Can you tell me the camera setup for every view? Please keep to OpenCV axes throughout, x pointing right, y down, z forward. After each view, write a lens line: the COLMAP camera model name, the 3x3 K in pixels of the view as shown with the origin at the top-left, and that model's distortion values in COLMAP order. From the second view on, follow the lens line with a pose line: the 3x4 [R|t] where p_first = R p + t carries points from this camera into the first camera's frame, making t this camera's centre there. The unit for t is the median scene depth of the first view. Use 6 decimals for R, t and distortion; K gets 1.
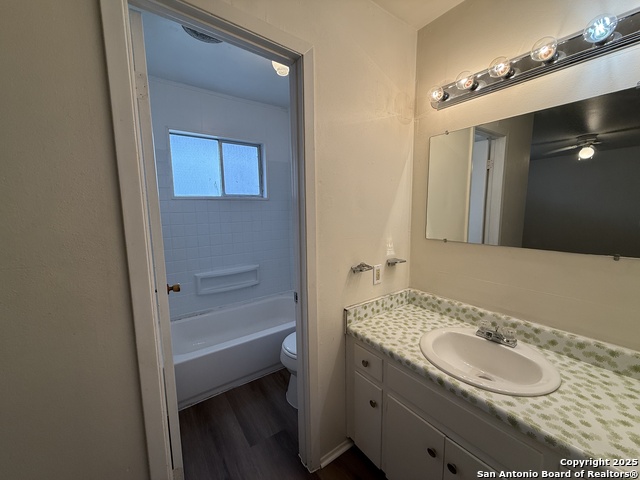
lens RADIAL K [[255.5, 0, 318.9], [0, 255.5, 239.8], [0, 0, 1]] dist [-0.000449, 0.000063]
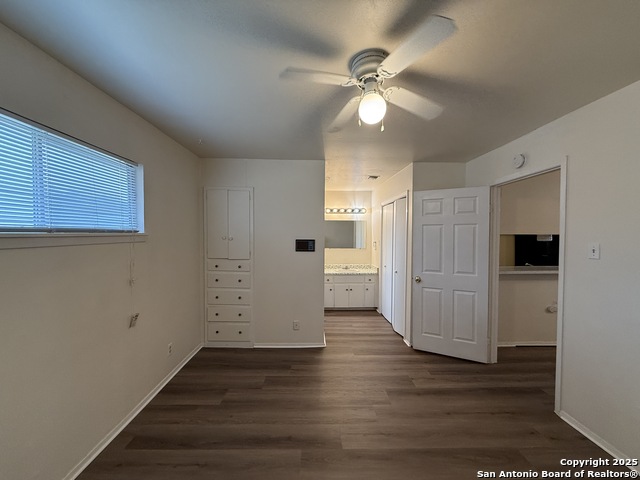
lens RADIAL K [[255.5, 0, 318.9], [0, 255.5, 239.8], [0, 0, 1]] dist [-0.000449, 0.000063]
pose [[0.569725, -0.004021, 0.821826, -2.807488], [0.089339, 0.994365, -0.057068, 0.079216], [-0.816965, 0.105934, 0.566874, -1.040268]]
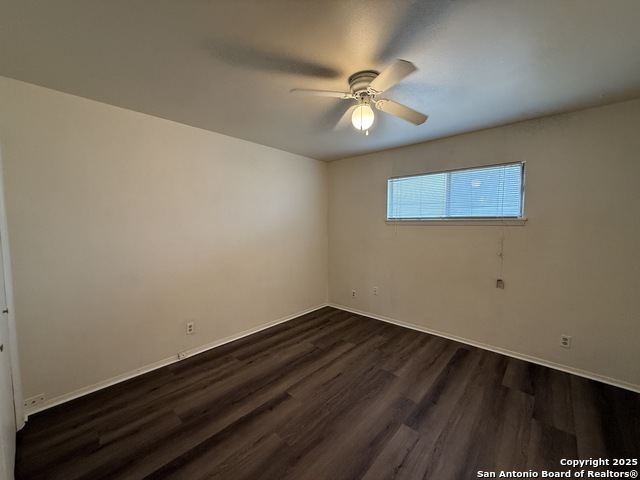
lens RADIAL K [[255.5, 0, 318.9], [0, 255.5, 239.8], [0, 0, 1]] dist [-0.000449, 0.000063]
pose [[0.201672, 0.078734, -0.976284, -0.599389], [-0.117812, 0.991477, 0.055623, 0.082224], [0.972342, 0.103801, 0.209229, -1.103780]]
